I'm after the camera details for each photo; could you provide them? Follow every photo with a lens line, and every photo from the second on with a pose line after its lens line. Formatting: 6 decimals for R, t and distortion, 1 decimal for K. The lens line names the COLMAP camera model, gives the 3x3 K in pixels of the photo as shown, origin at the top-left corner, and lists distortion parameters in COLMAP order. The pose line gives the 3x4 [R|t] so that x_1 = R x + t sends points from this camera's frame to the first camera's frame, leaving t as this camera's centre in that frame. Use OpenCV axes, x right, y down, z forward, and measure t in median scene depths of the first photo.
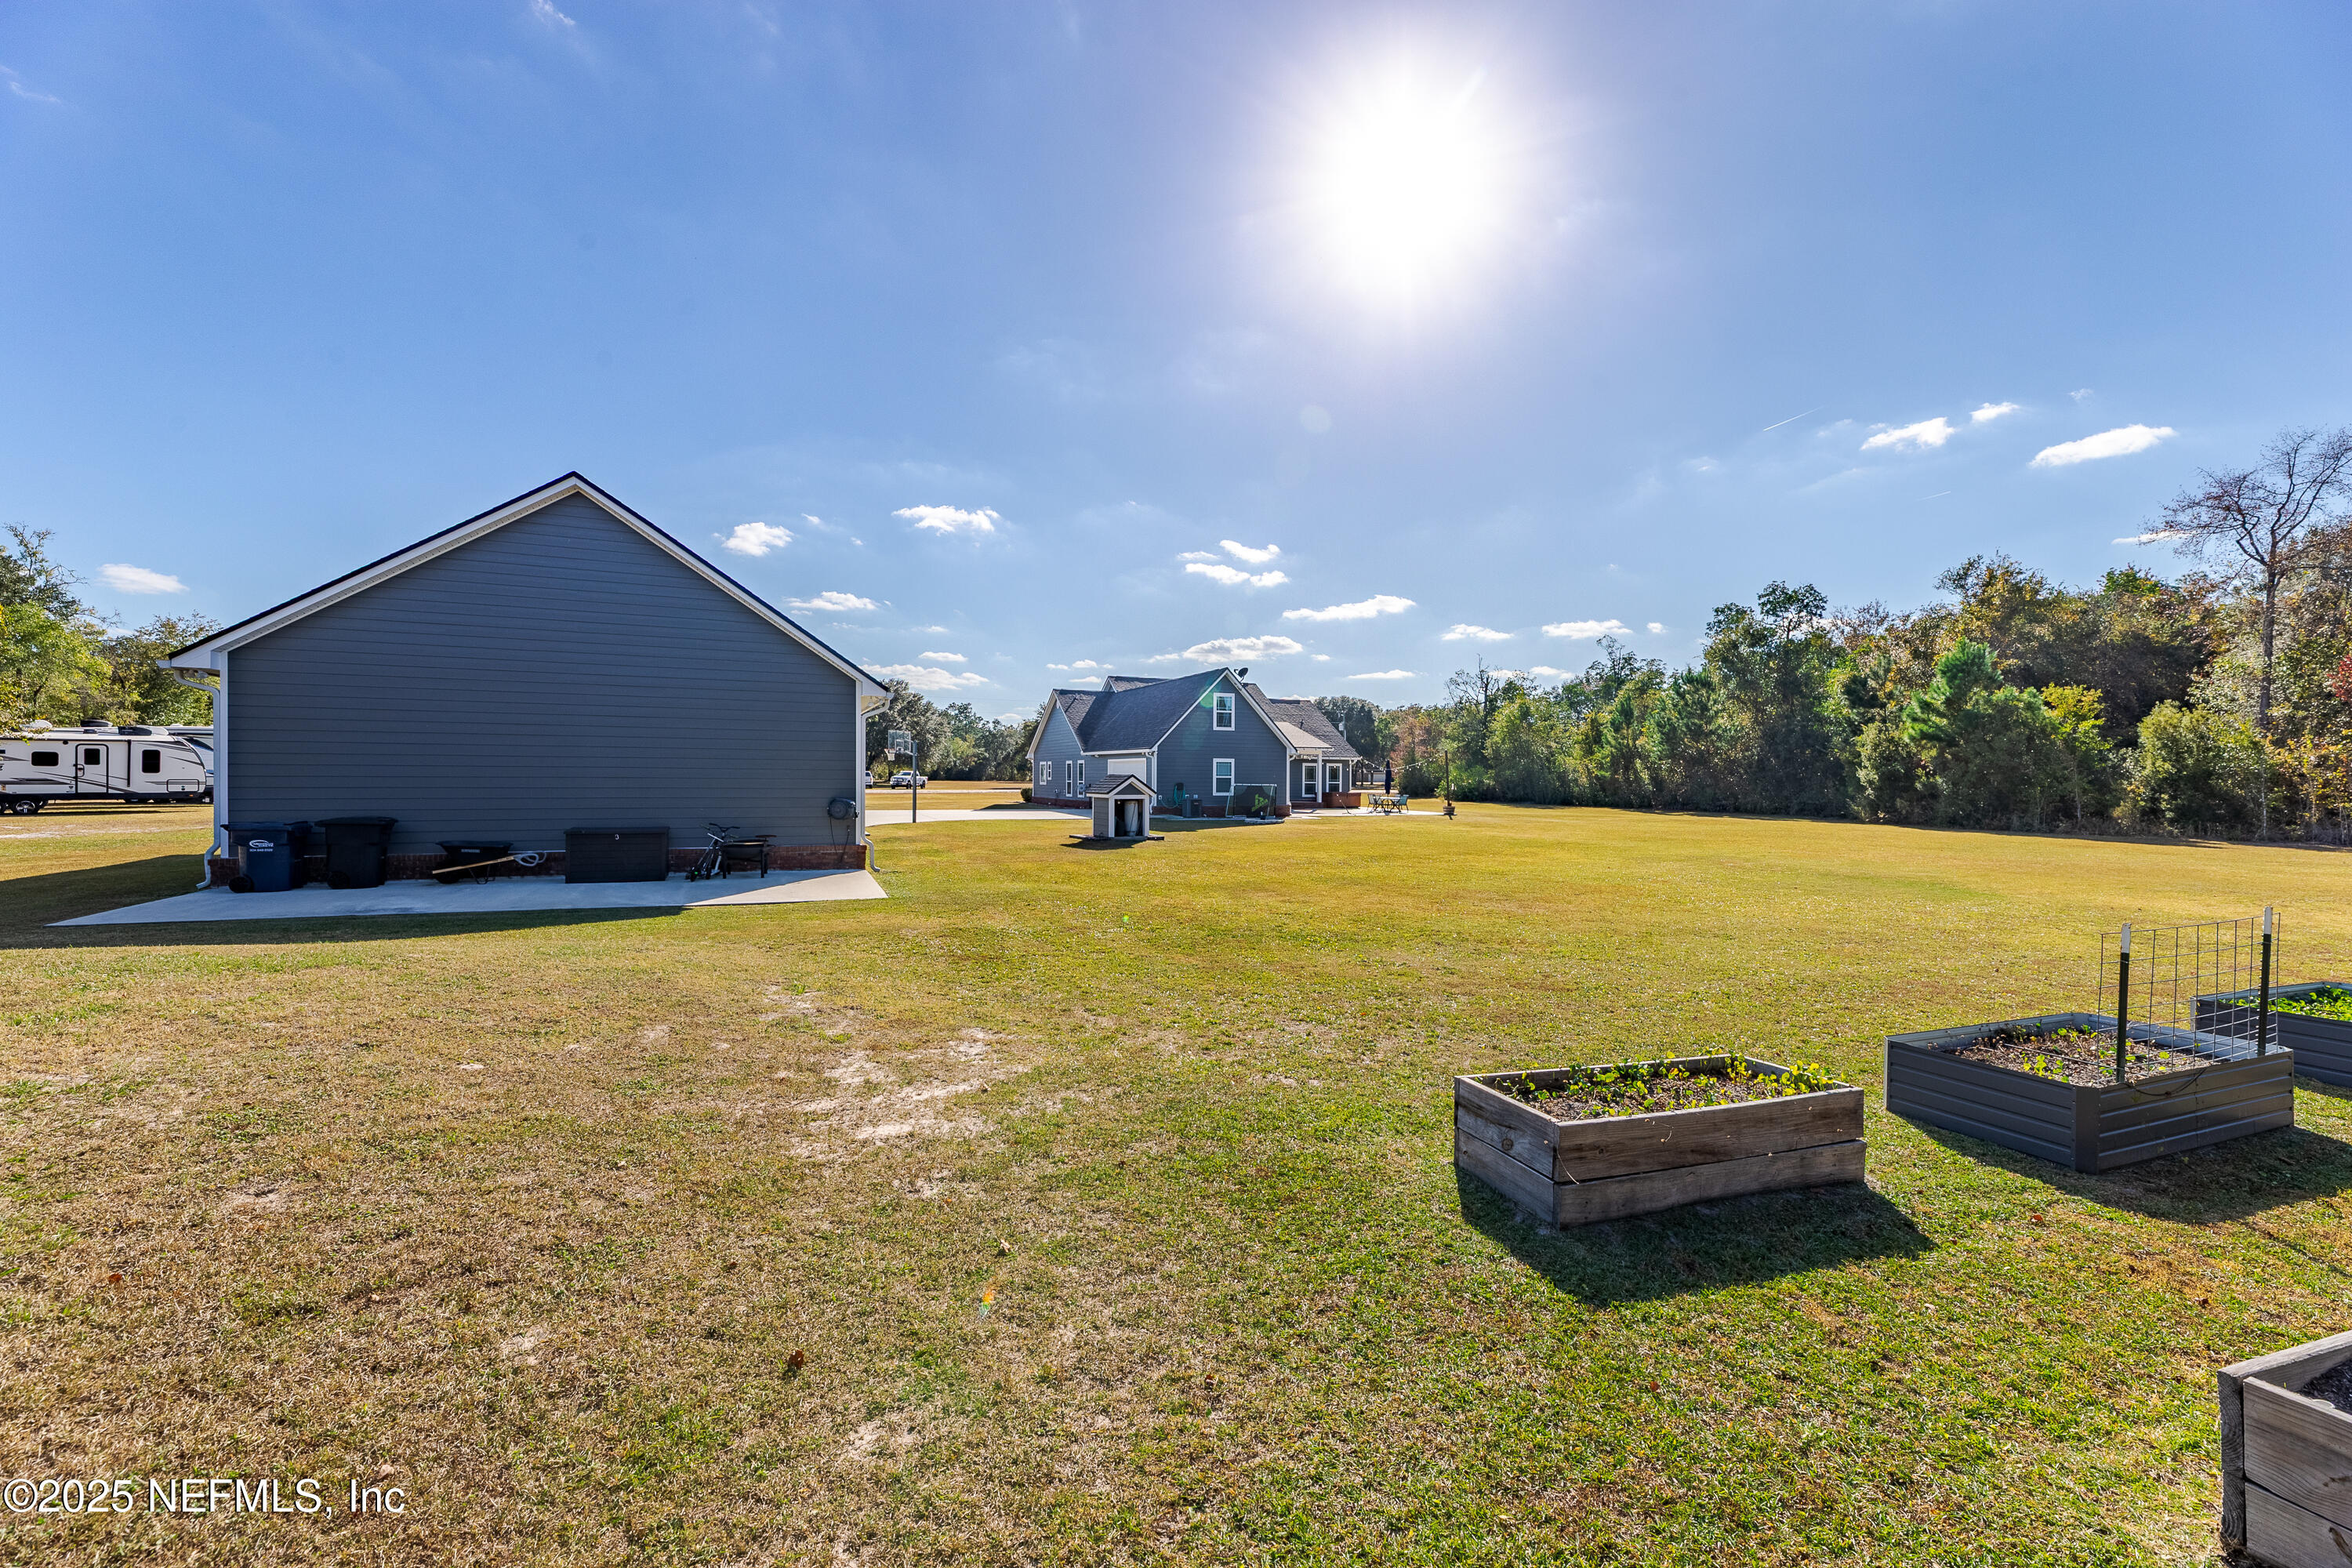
lens RADIAL K [[954.4, 0, 1201.6], [0, 954.4, 805.1], [0, 0, 1]] dist [0.001544, 0.000026]
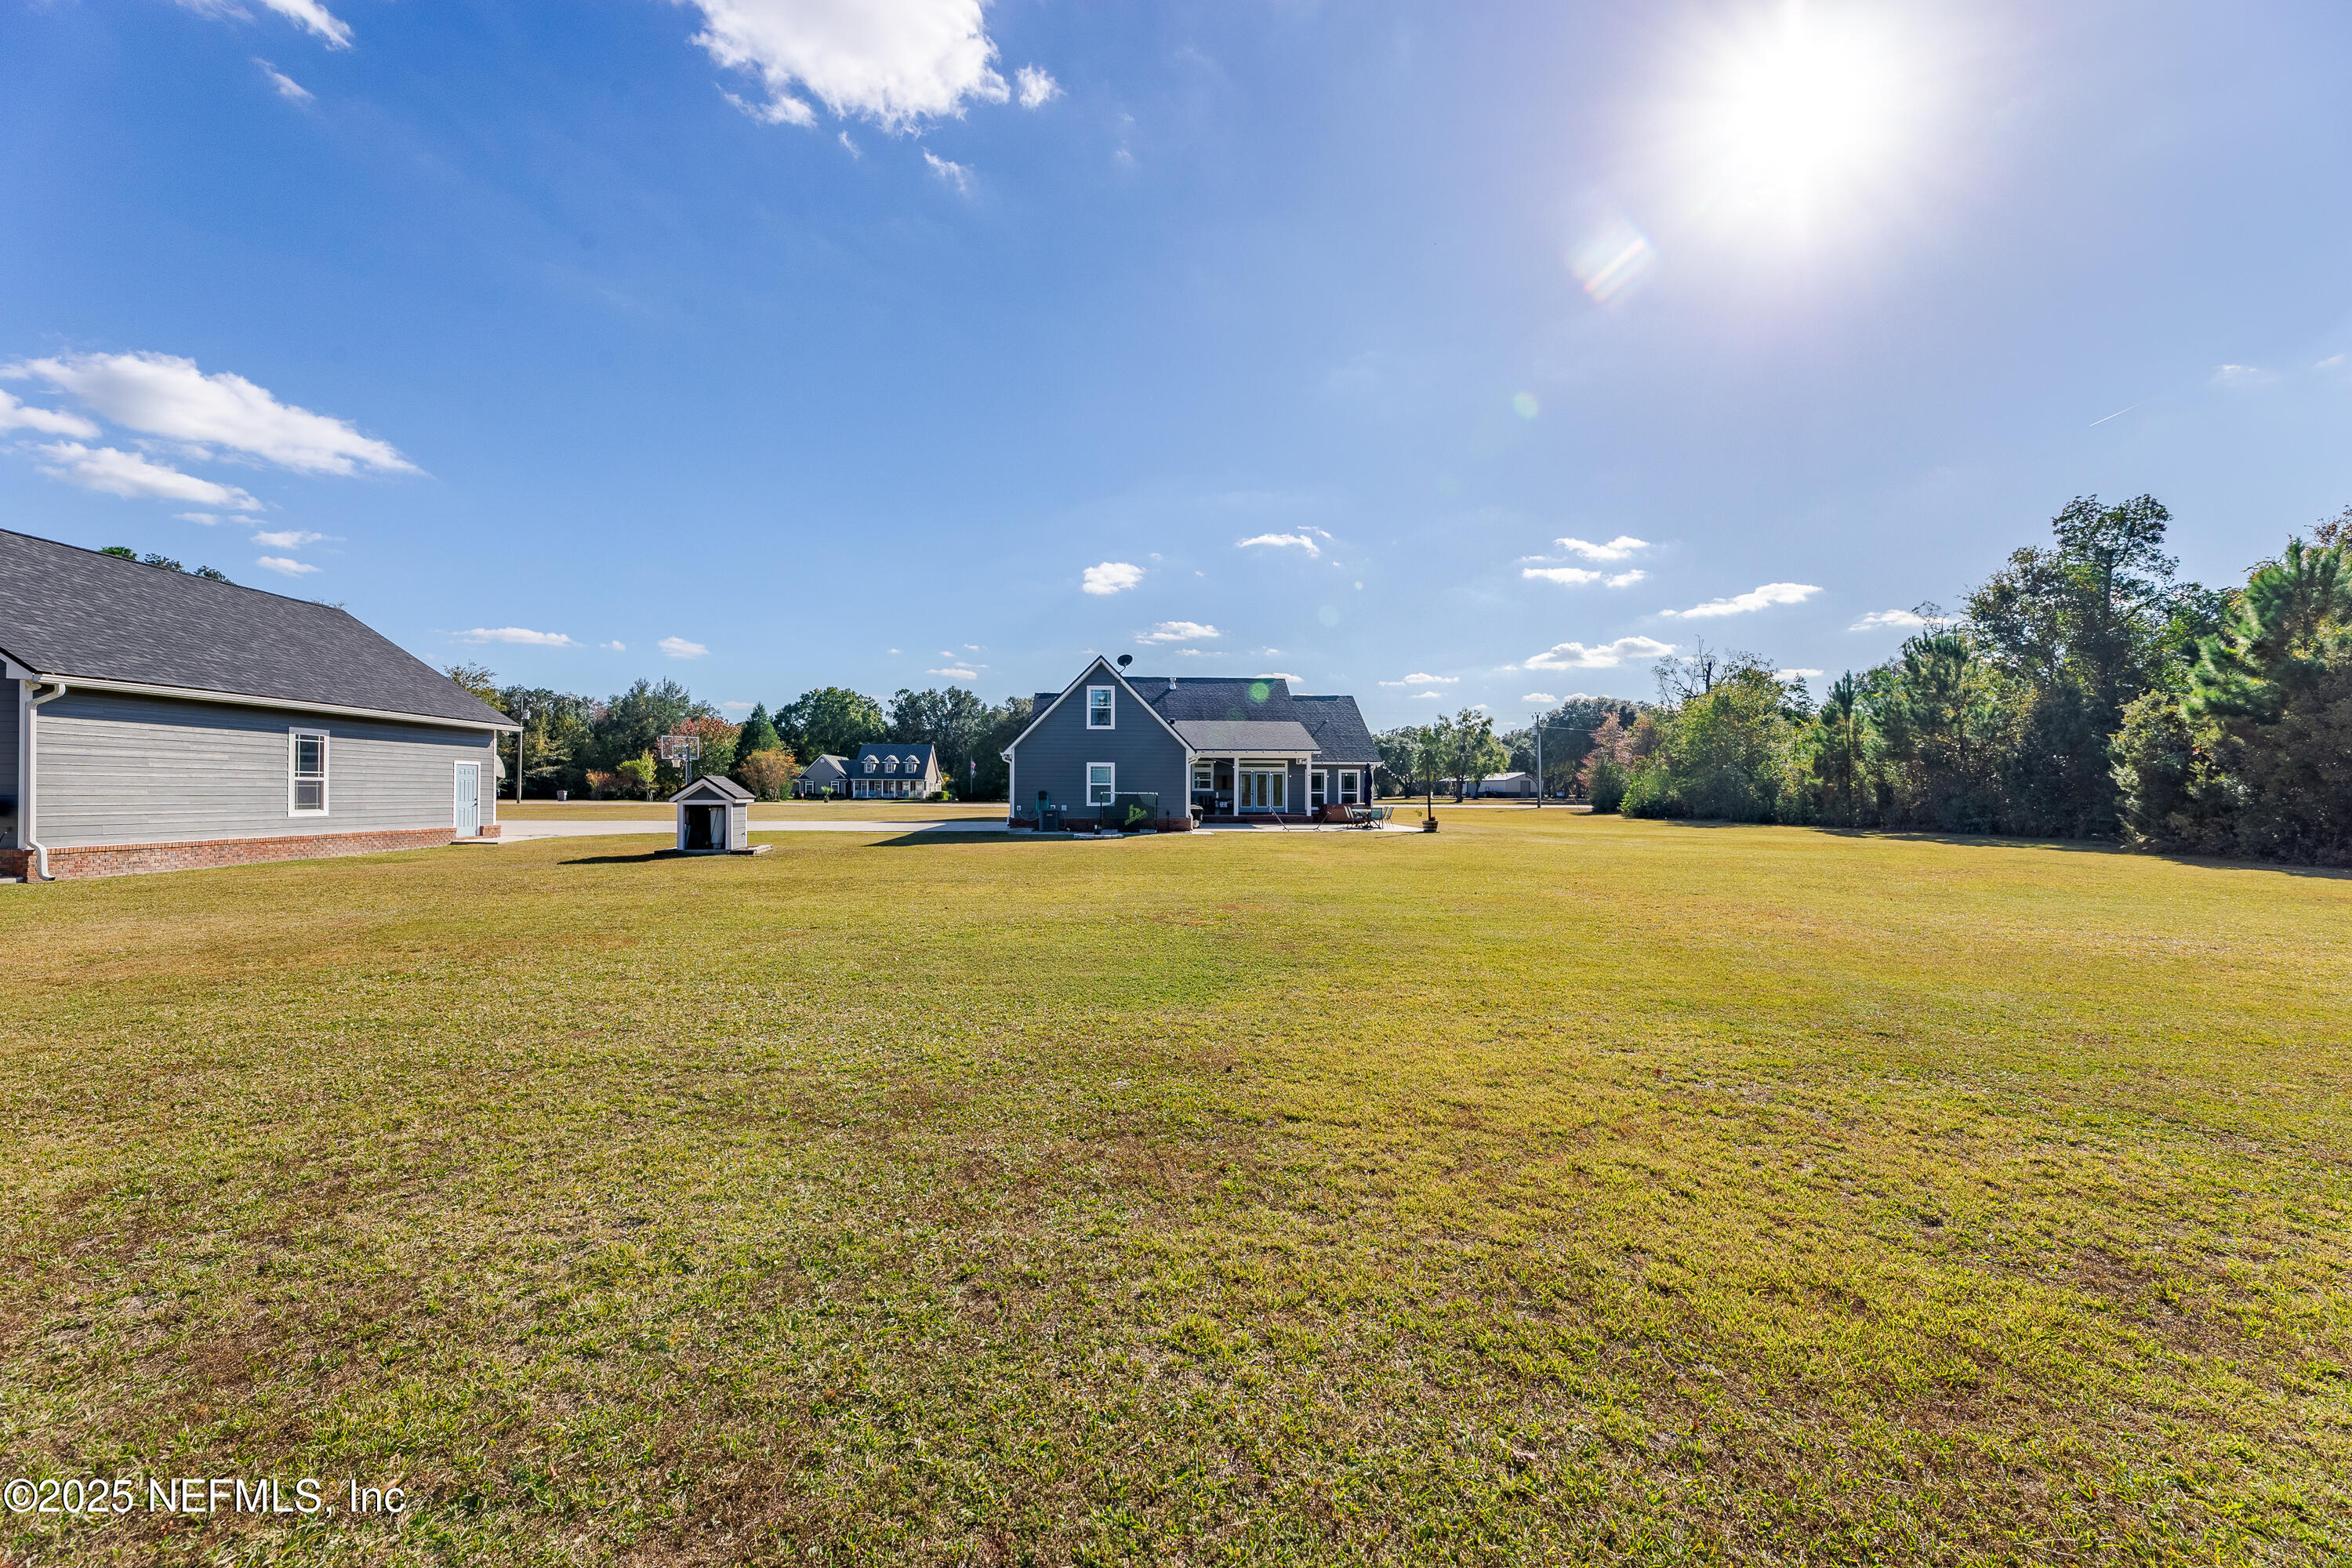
lens RADIAL K [[963.7, 0, 1189.6], [0, 963.7, 796.8], [0, 0, 1]] dist [0.001033, 0.000022]
pose [[0.937852, -0.003413, -0.347019, 0.356606], [-0.006179, 0.999629, -0.026529, 0.003485], [0.346980, 0.027025, 0.937483, 0.204403]]
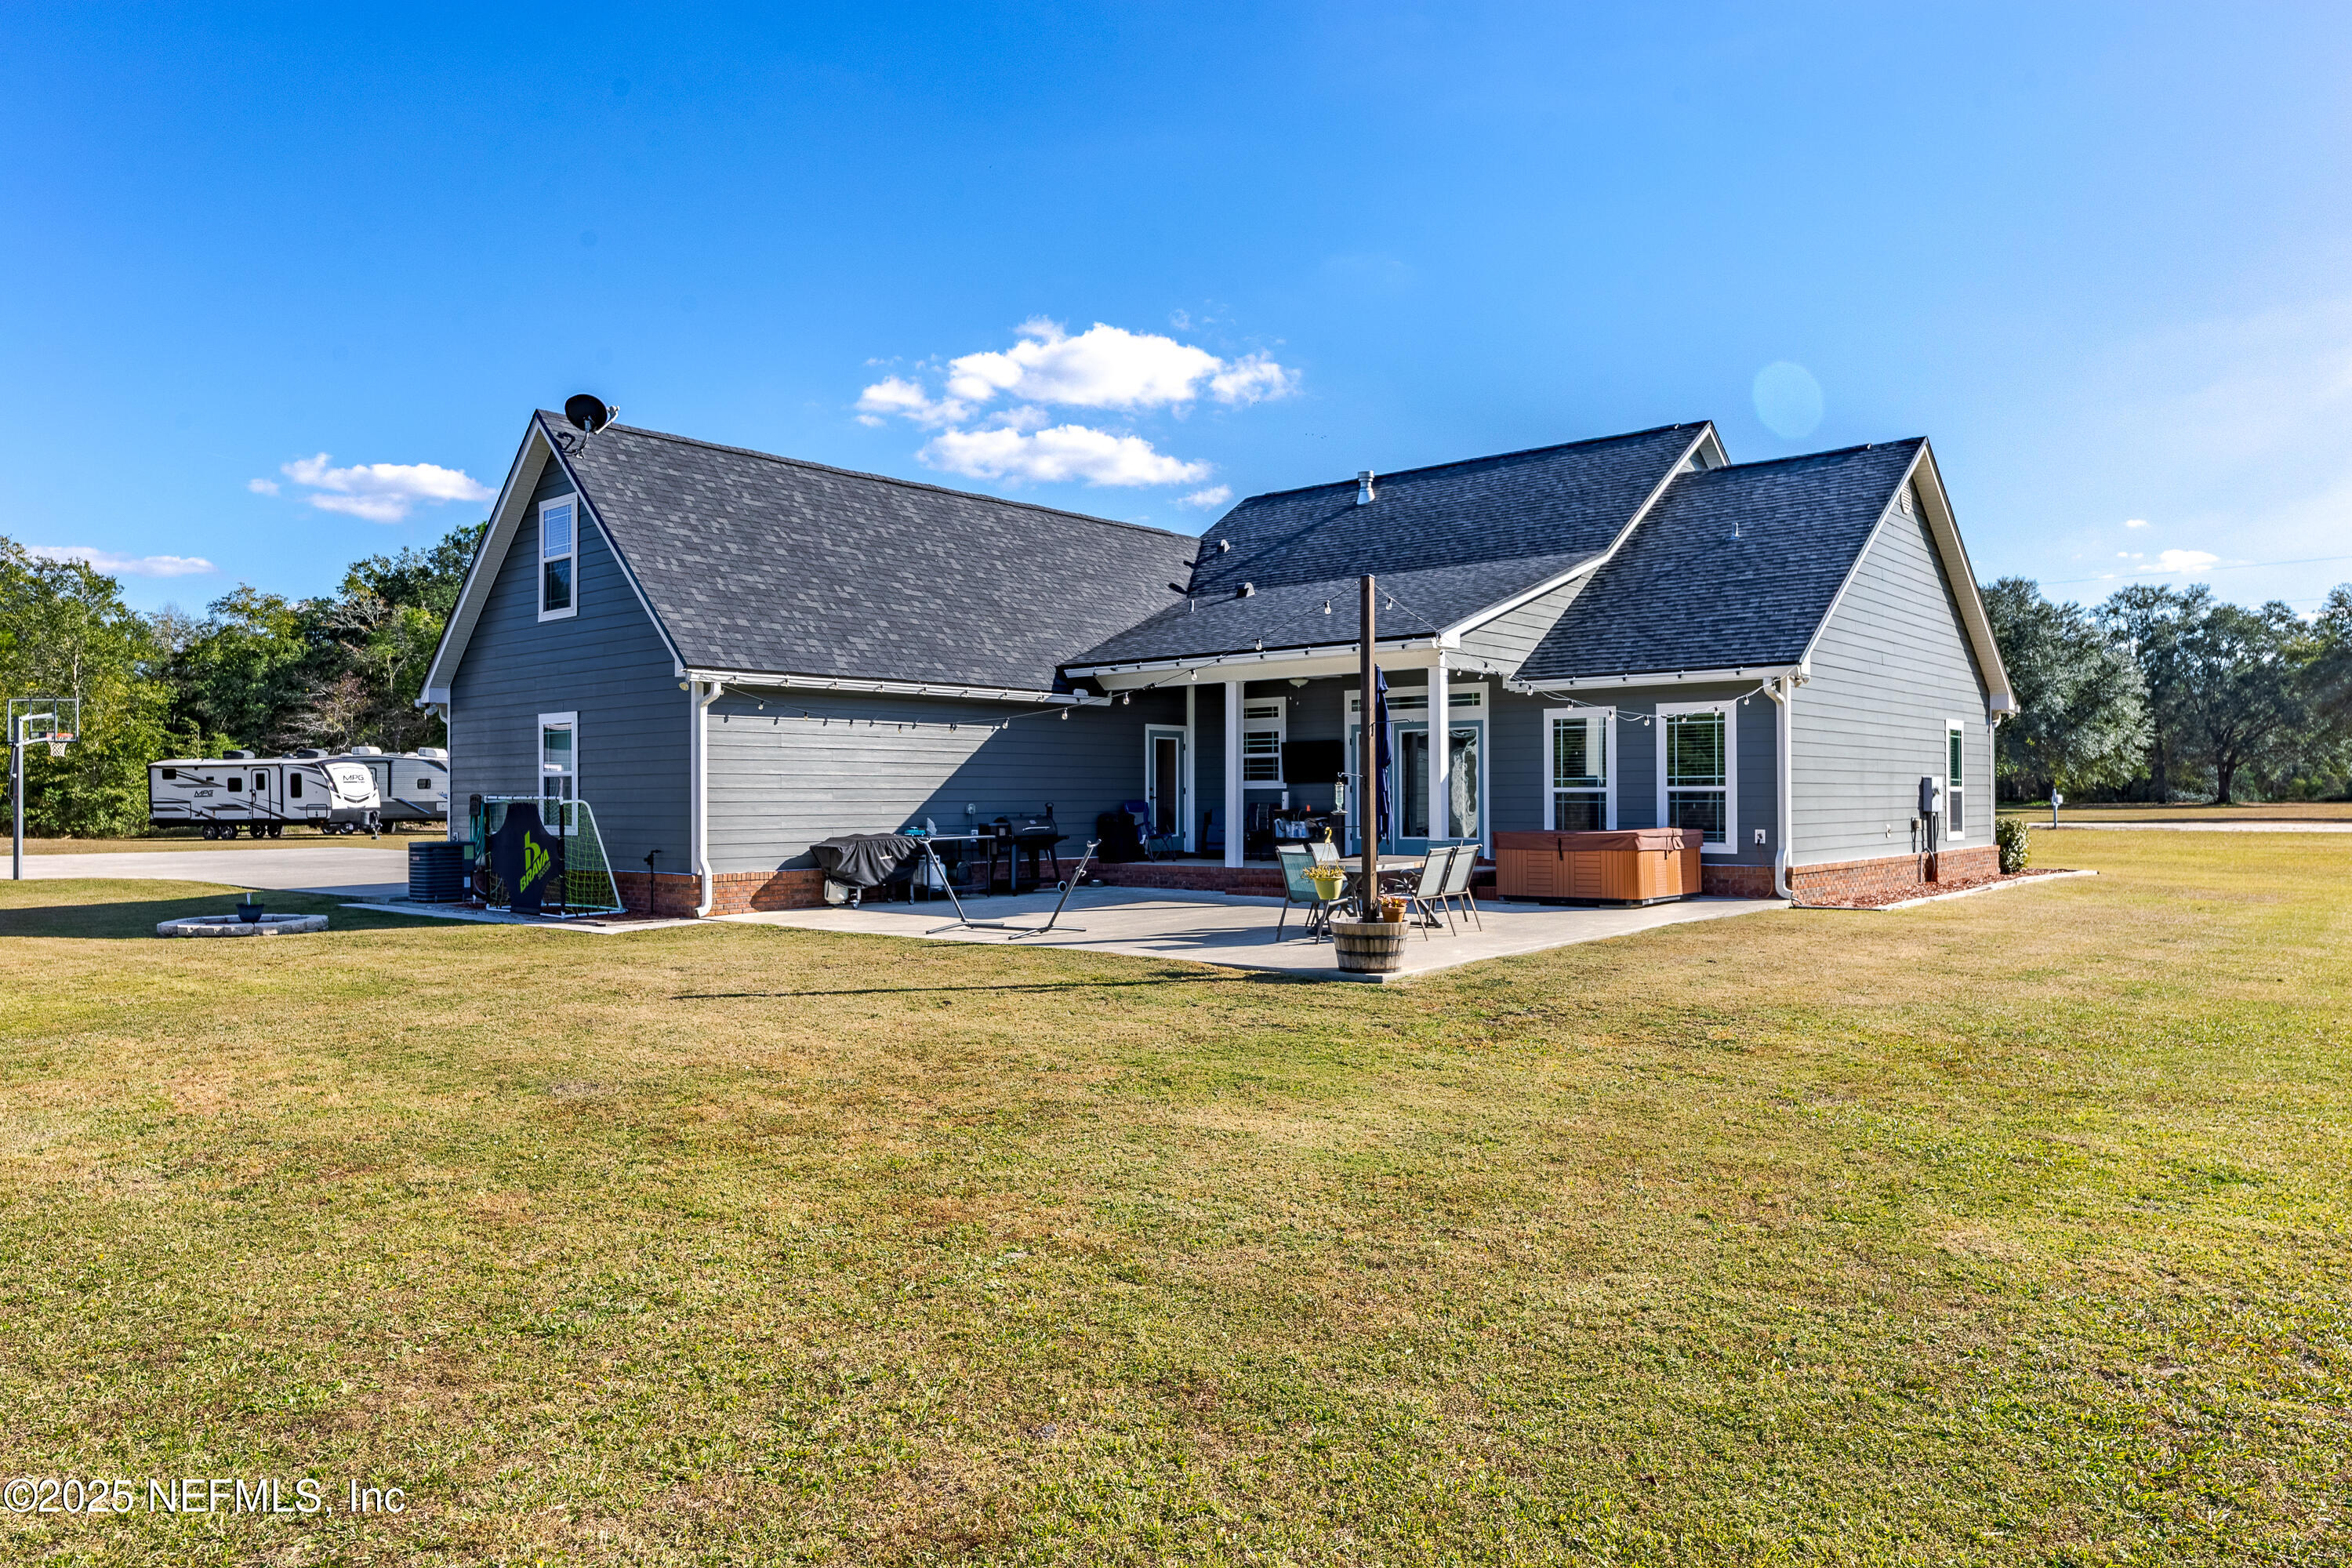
lens RADIAL K [[1554.0, 0, 1174.7], [0, 1554.0, 791.5], [0, 0, 1]] dist [0.002321, -0.001281]
pose [[0.397824, -0.014285, -0.917351, 0.499149], [-0.018777, 0.999543, -0.023708, -0.014550], [0.917270, 0.026657, 0.397373, 0.890490]]
